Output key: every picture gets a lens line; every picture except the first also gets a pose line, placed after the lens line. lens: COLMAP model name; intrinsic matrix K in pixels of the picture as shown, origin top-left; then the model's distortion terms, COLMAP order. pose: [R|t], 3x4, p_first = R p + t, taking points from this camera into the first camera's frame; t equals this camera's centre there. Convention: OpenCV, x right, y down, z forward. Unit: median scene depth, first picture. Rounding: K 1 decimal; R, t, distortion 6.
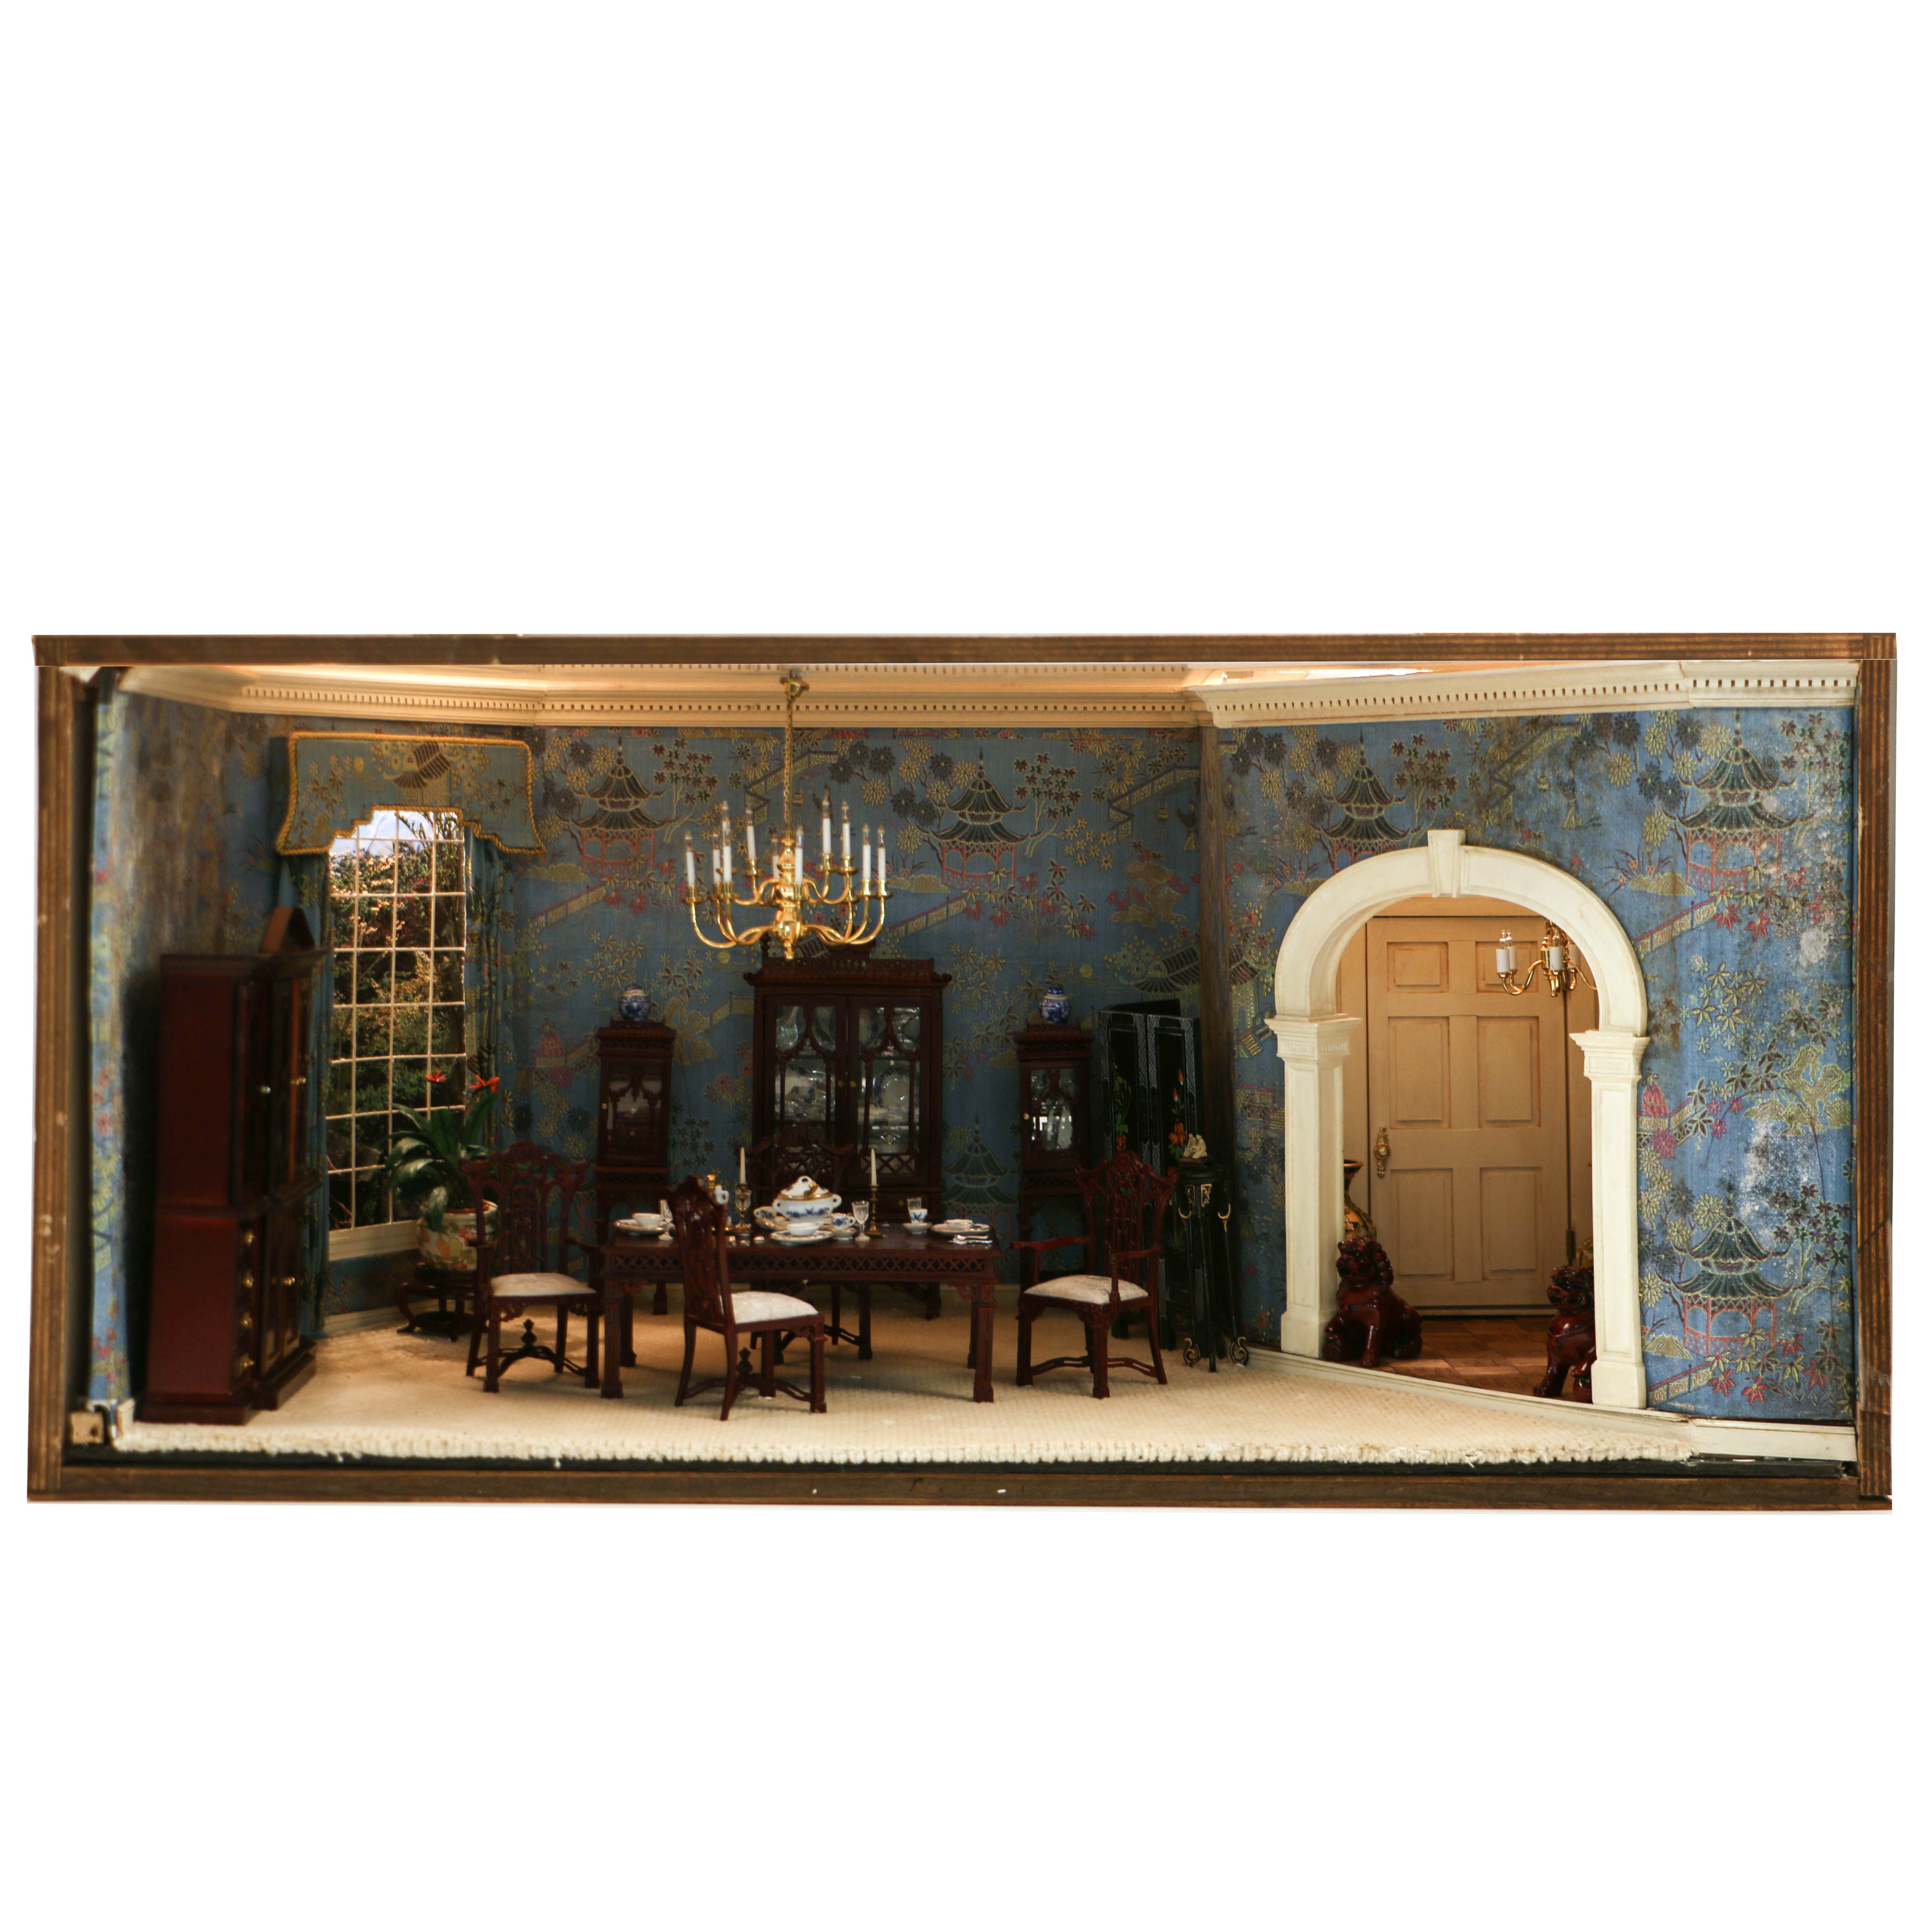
lens RADIAL K [[3252.2, 0, 958.0], [0, 3252.2, 910.7], [0, 0, 1]] dist [0.018145, -0.026346]
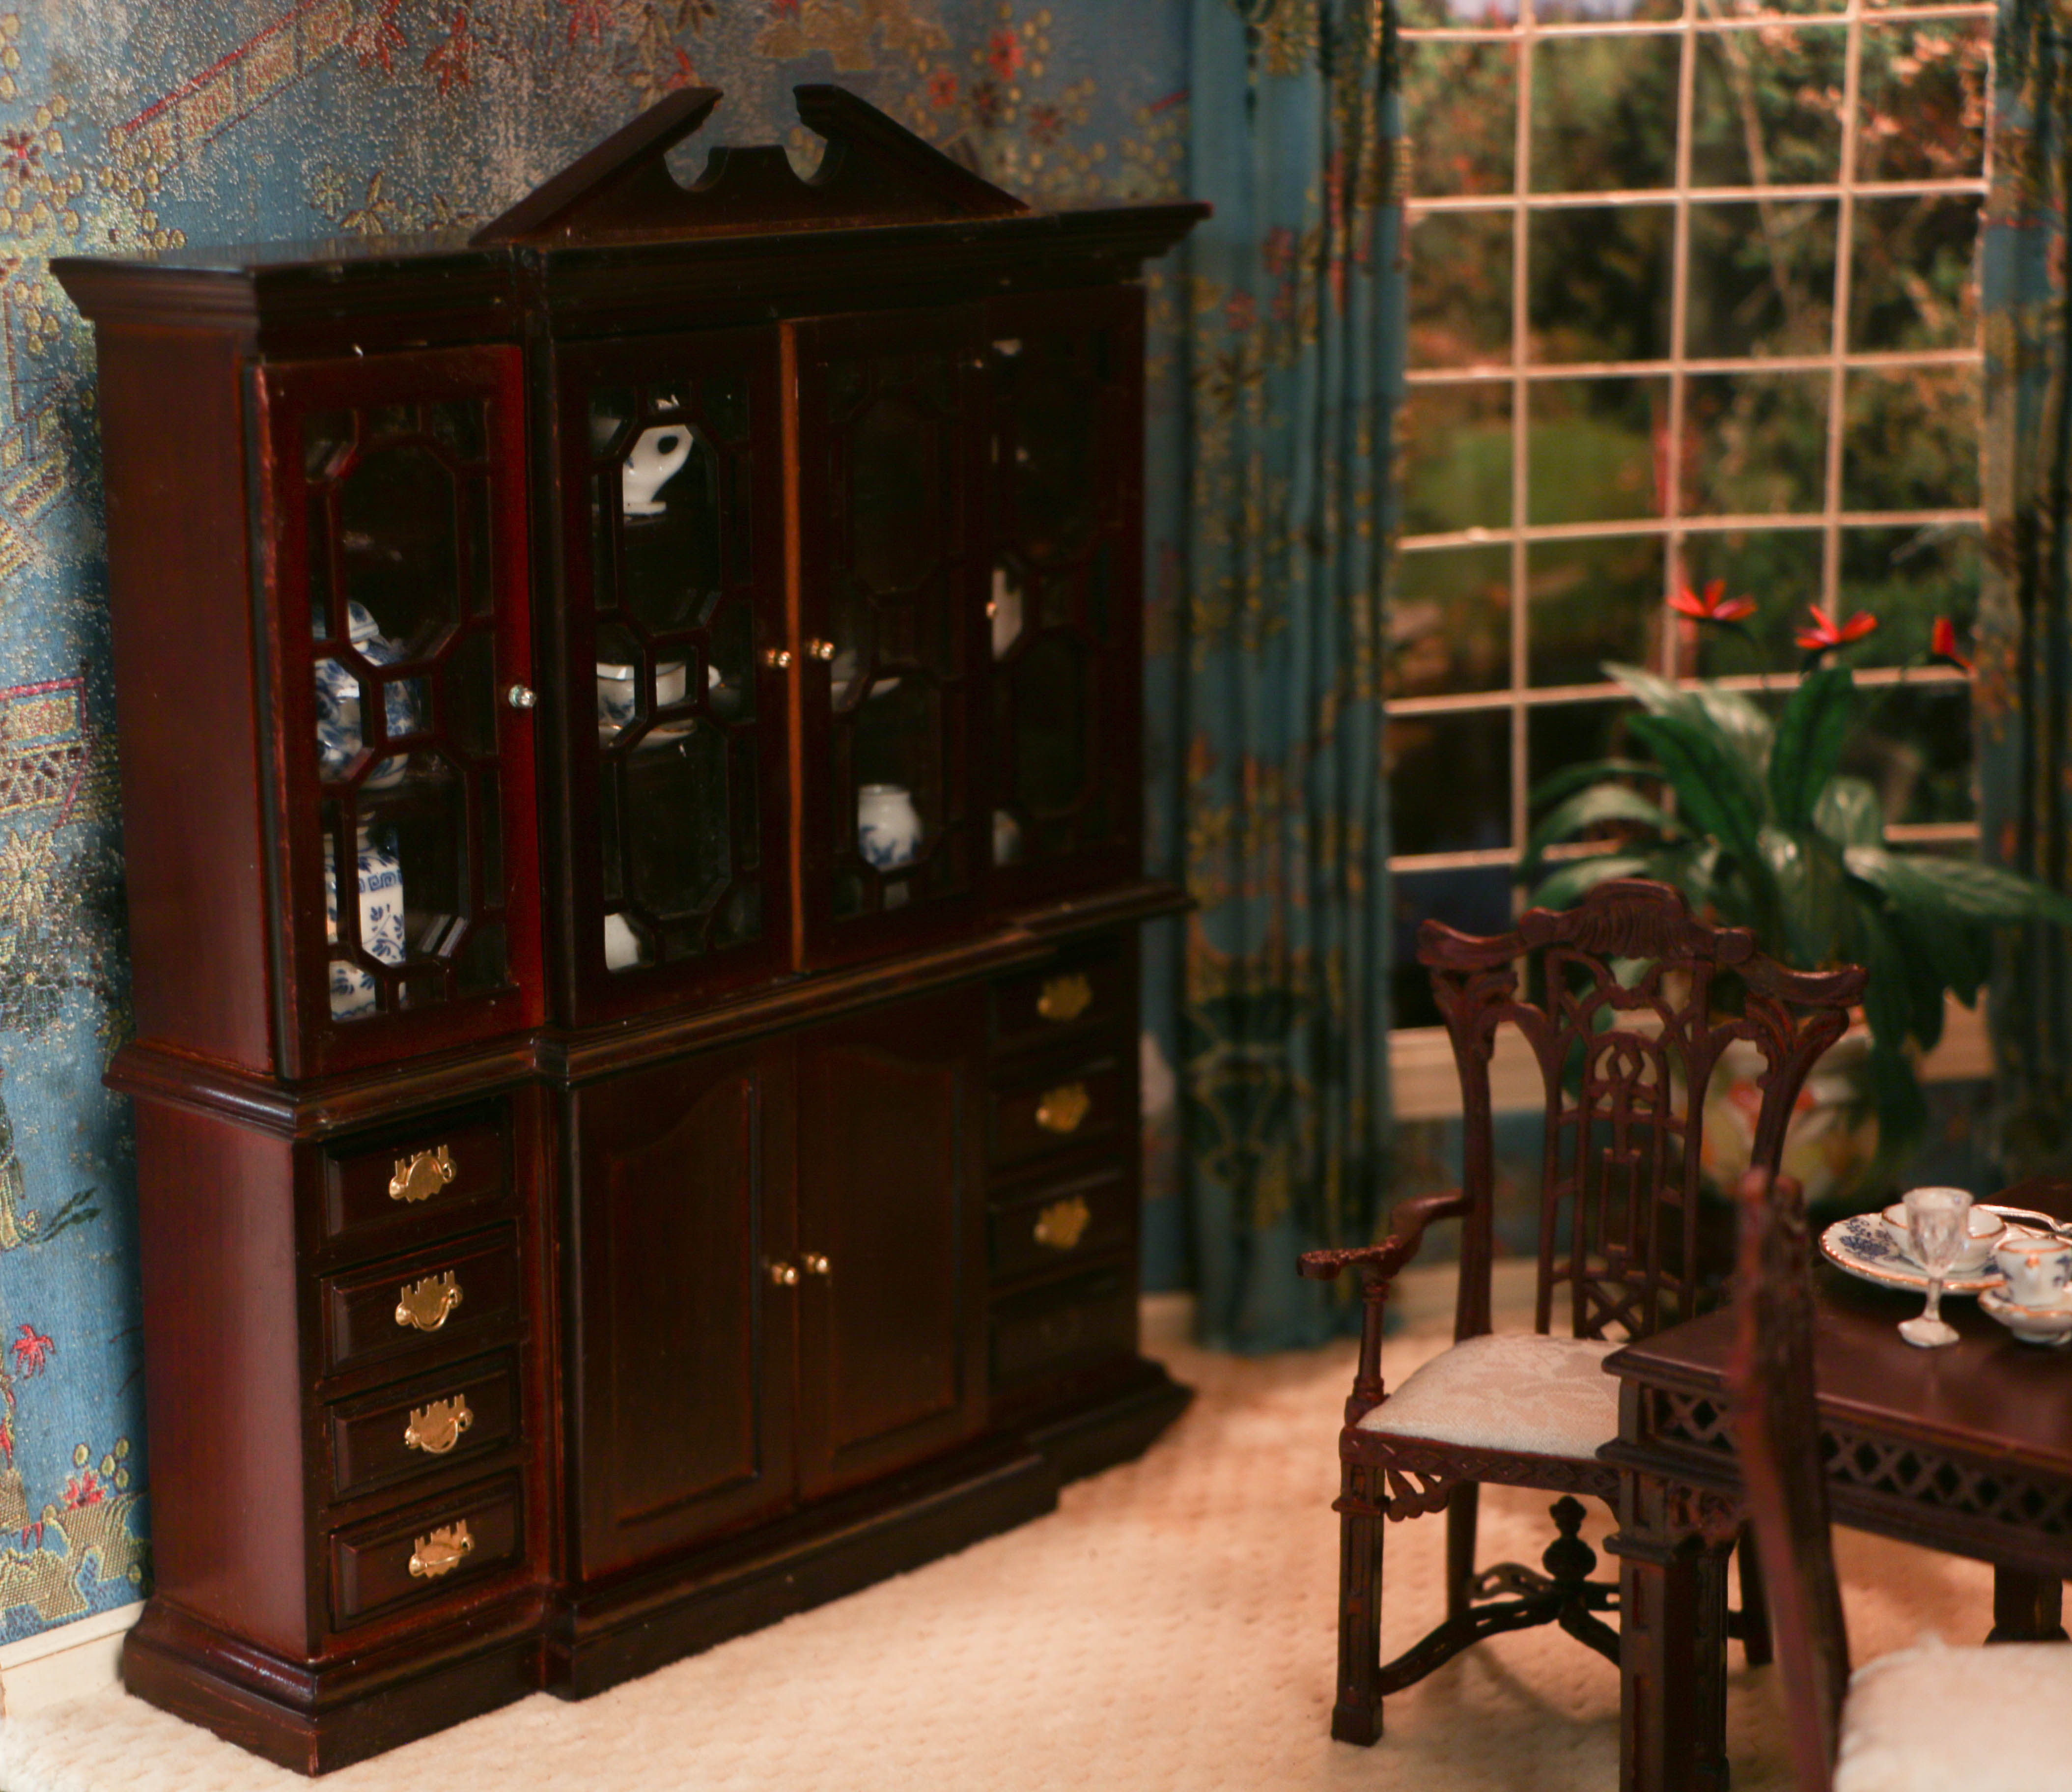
lens RADIAL K [[4176.5, 0, 701.5], [0, 4176.5, 934.8], [0, 0, 1]] dist [-0.040598, 0.566217]
pose [[0.668274, 0.119332, -0.734282, 0.079679], [0.029992, 0.981926, 0.186873, 0.003174], [0.743311, -0.146905, 0.652616, 0.645113]]
